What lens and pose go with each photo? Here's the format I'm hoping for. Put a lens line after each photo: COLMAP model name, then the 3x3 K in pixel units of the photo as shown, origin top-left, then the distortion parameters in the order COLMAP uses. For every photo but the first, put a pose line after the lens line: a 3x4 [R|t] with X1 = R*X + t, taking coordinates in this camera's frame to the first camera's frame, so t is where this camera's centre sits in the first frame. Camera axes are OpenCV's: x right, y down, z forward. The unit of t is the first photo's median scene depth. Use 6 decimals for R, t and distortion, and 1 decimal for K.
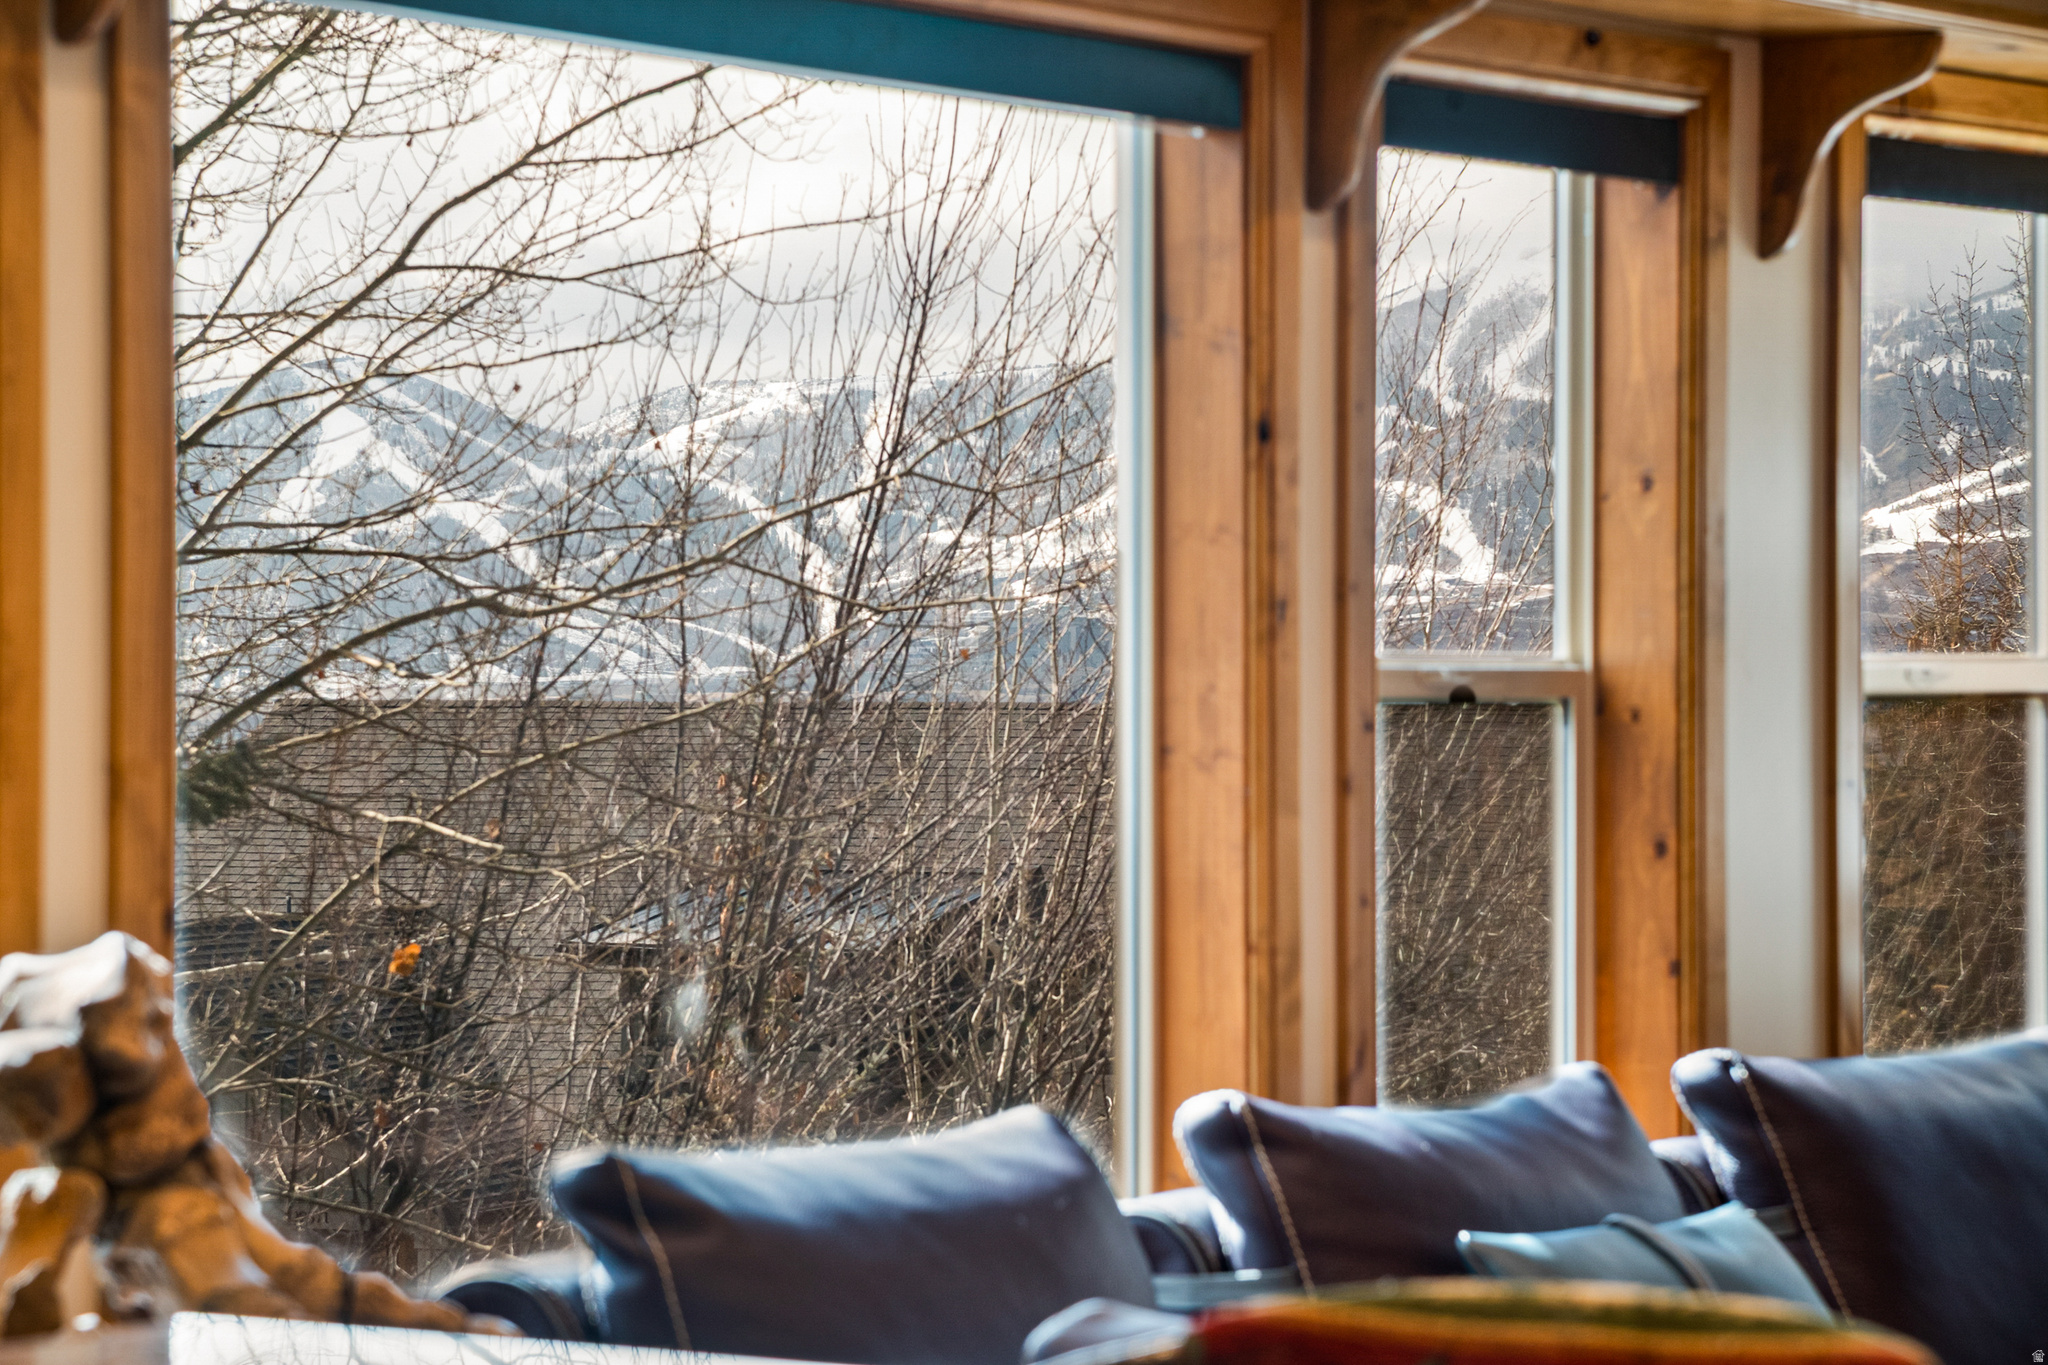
lens RADIAL K [[6099.4, 0, 1023.4], [0, 6099.4, 681.3], [0, 0, 1]] dist [0.536266, 0.000000]
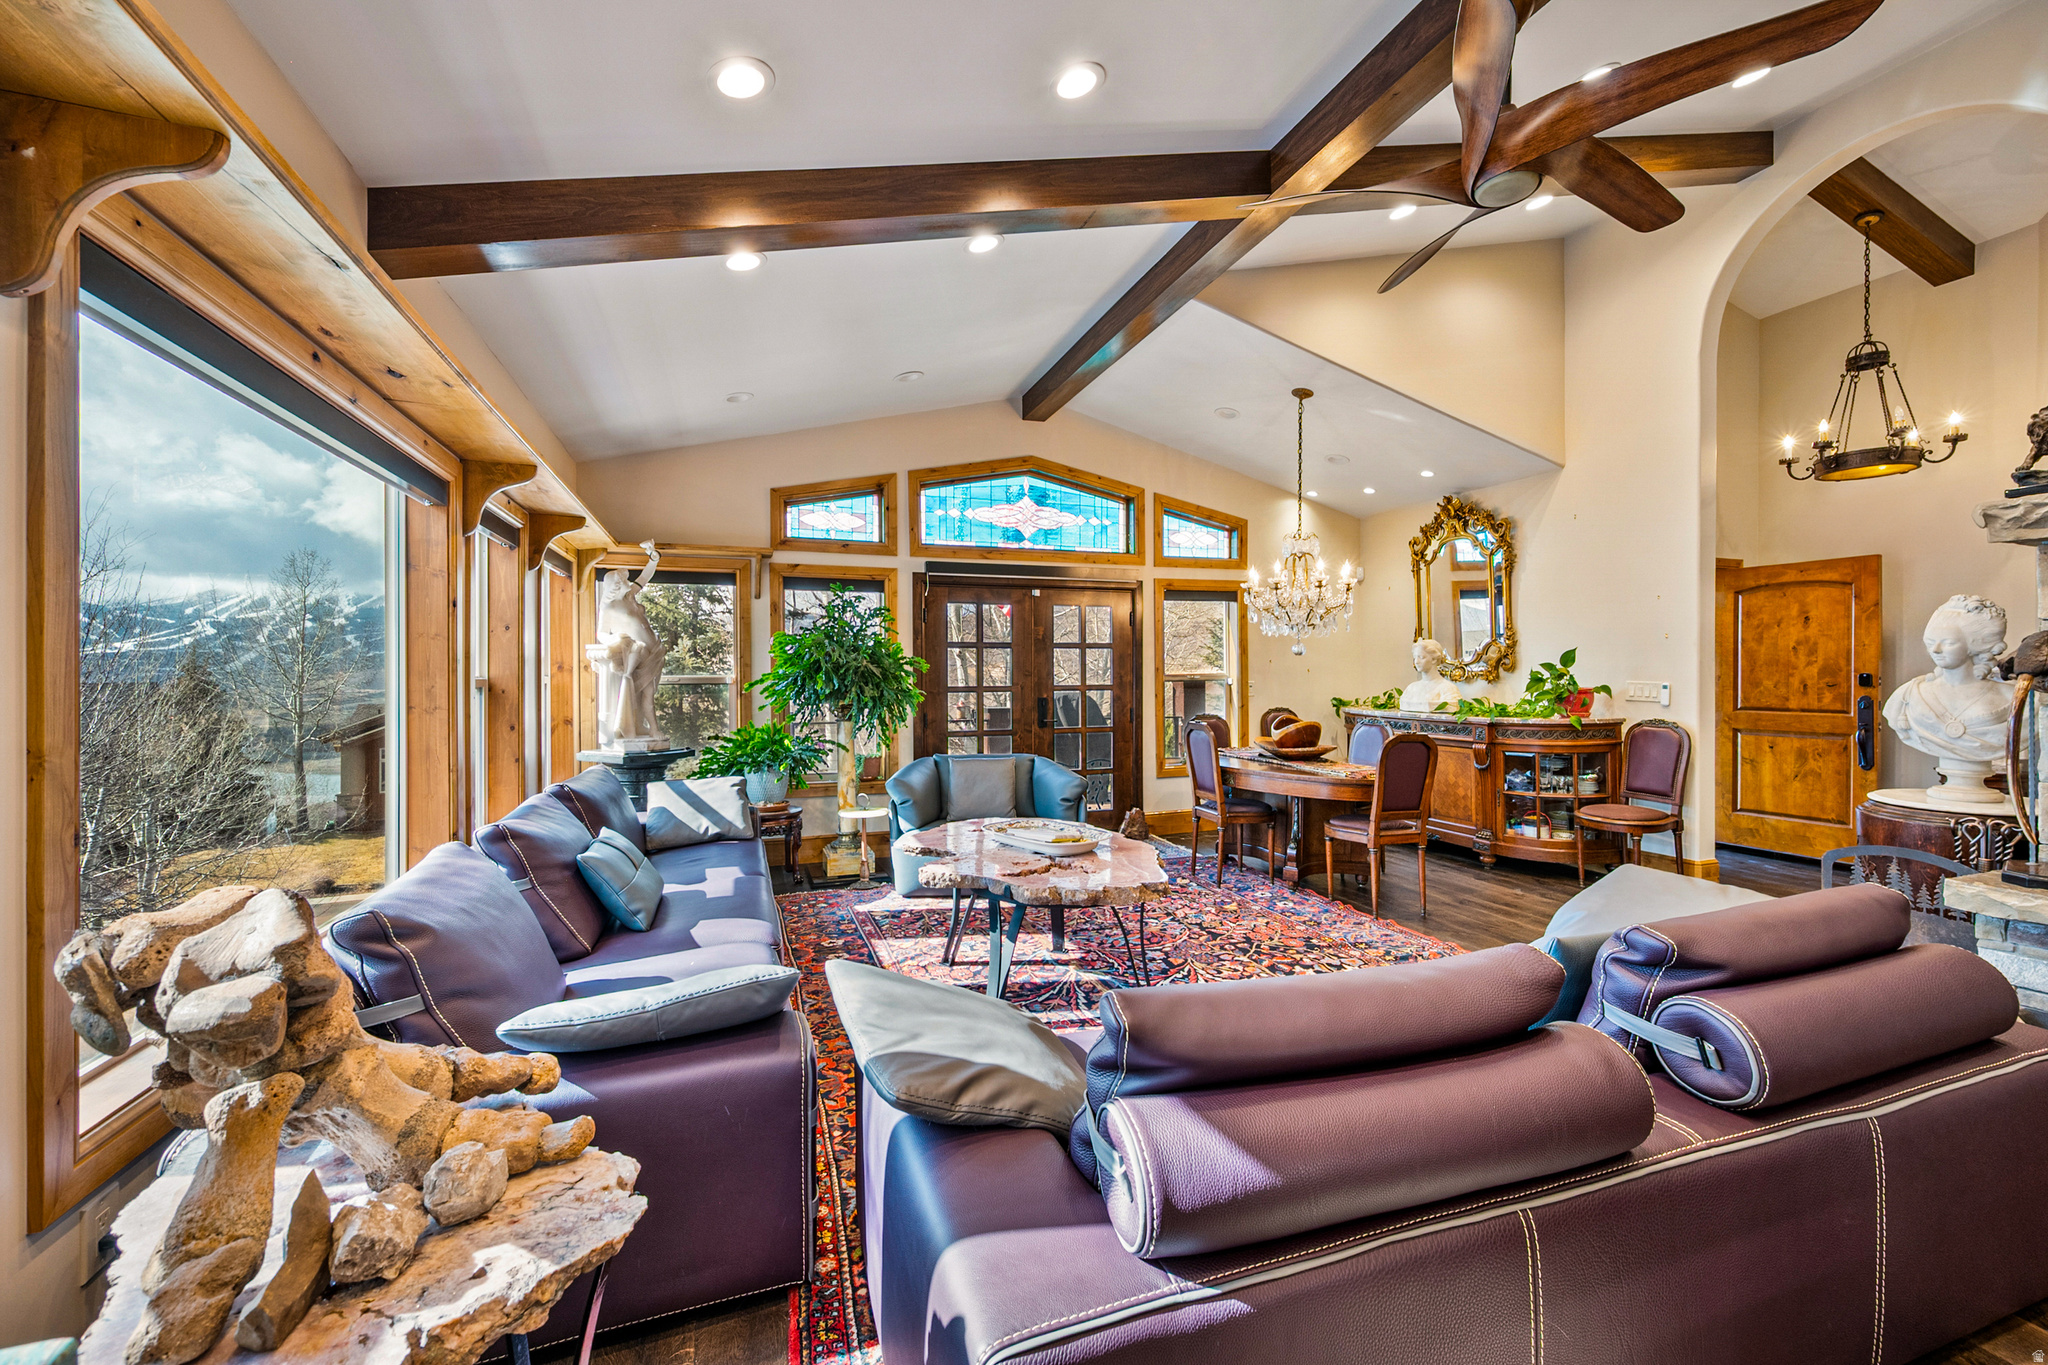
lens RADIAL K [[811.9, 0, 1030.6], [0, 811.9, 677.9], [0, 0, 1]] dist [-0.003801, -0.000285]
pose [[0.552967, -0.001363, 0.833202, -0.132764], [-0.000135, 0.999999, 0.001725, -0.003491], [-0.833203, -0.001066, 0.552966, 0.493300]]
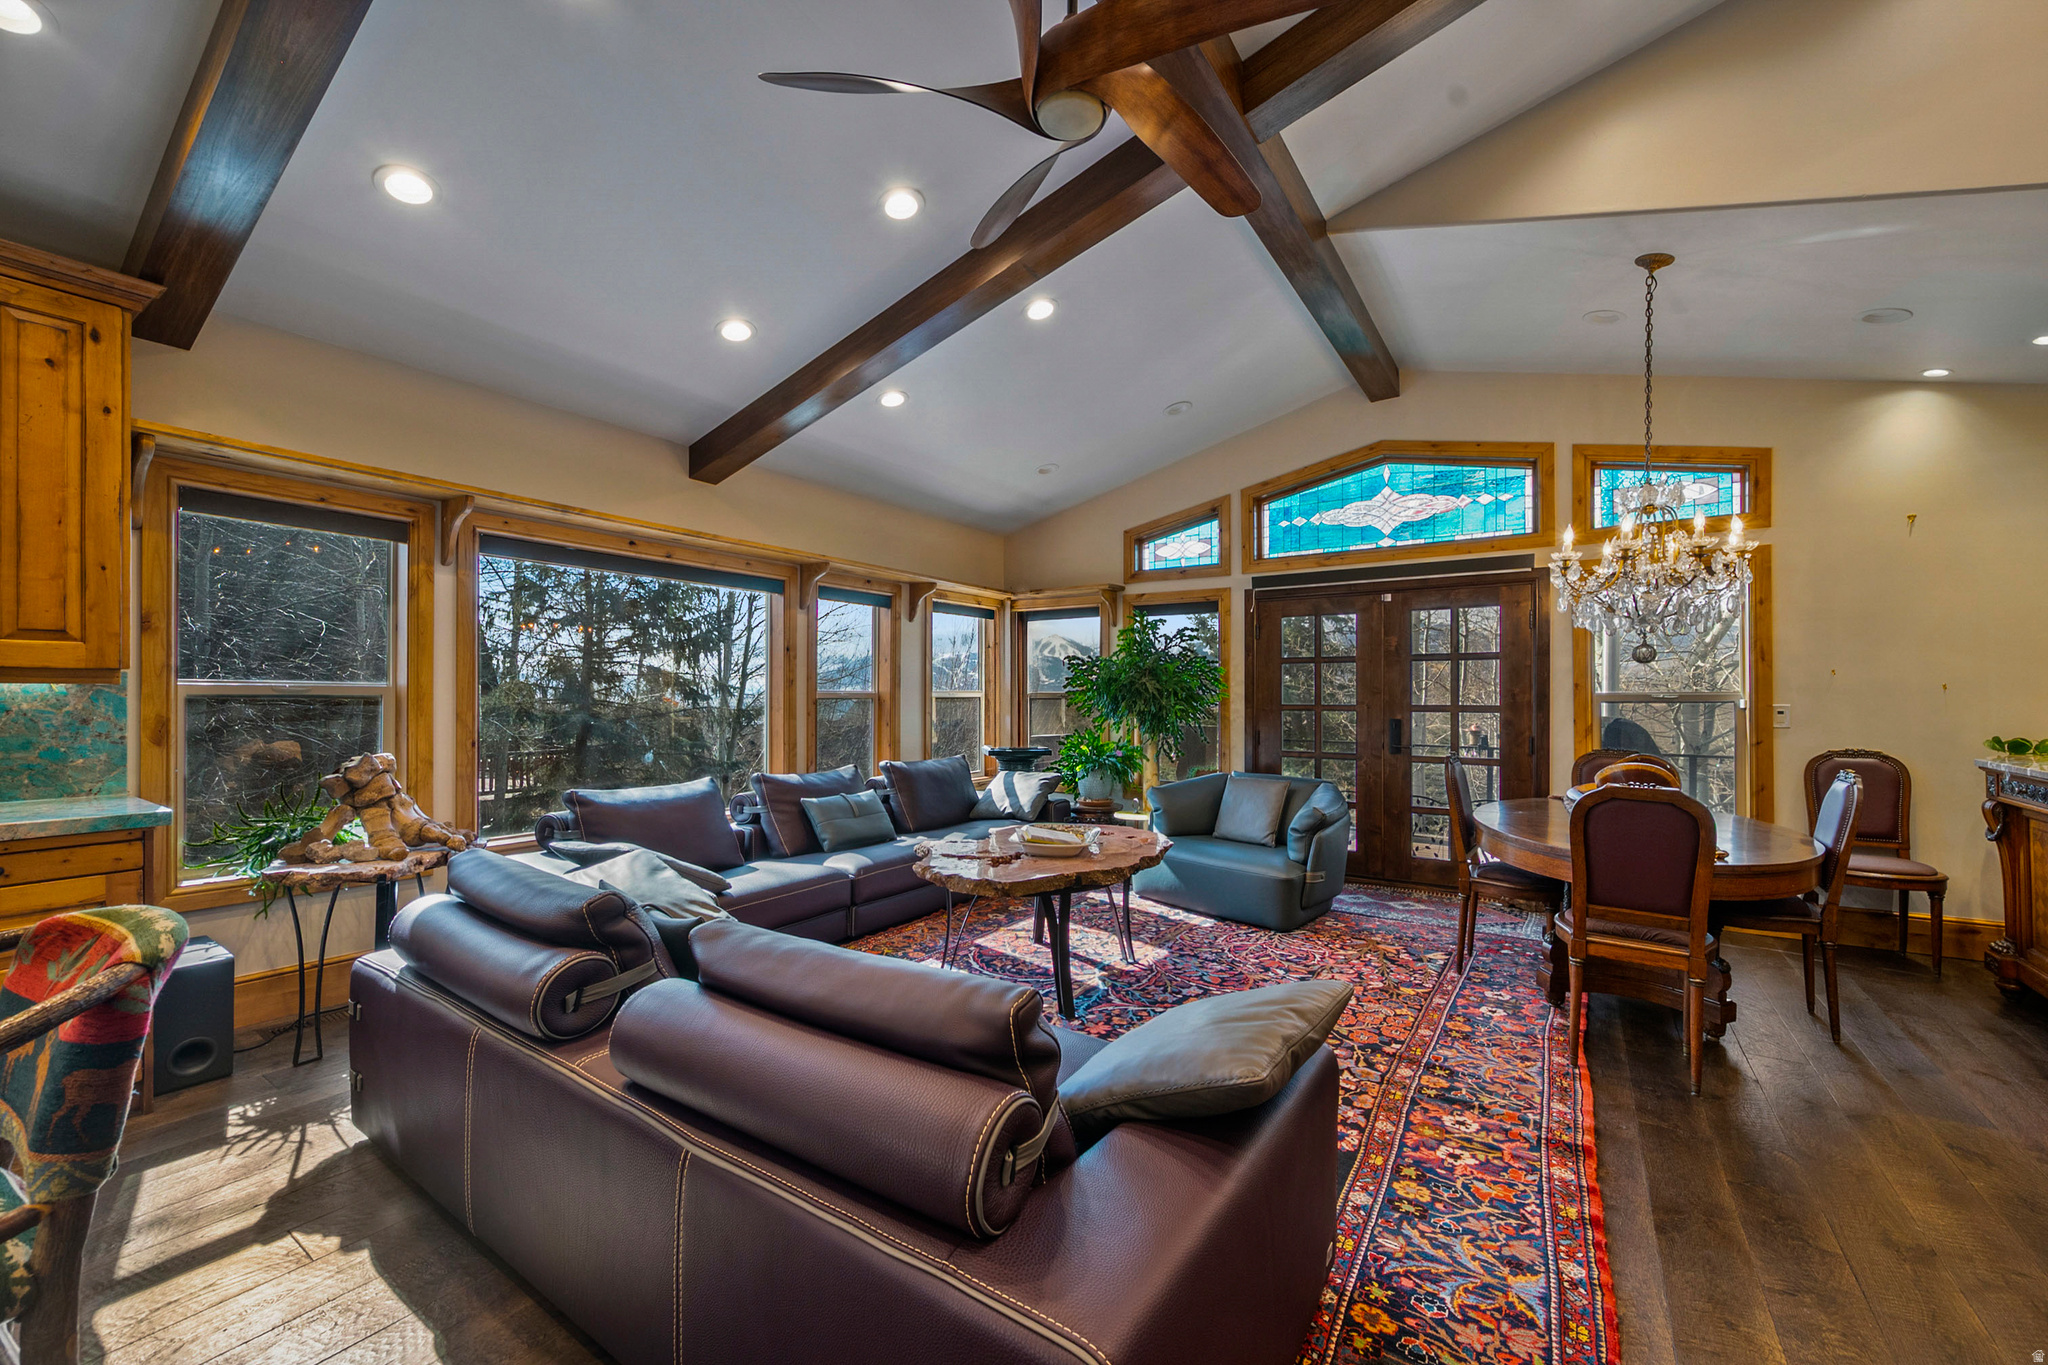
lens RADIAL K [[811.9, 0, 1021.1], [0, 811.9, 698.3], [0, 0, 1]] dist [-0.003801, -0.000285]
pose [[0.998845, 0.005593, 0.047719, 0.199064], [-0.005954, 0.999955, 0.007417, -0.003399], [-0.047675, -0.007692, 0.998833, 0.250027]]
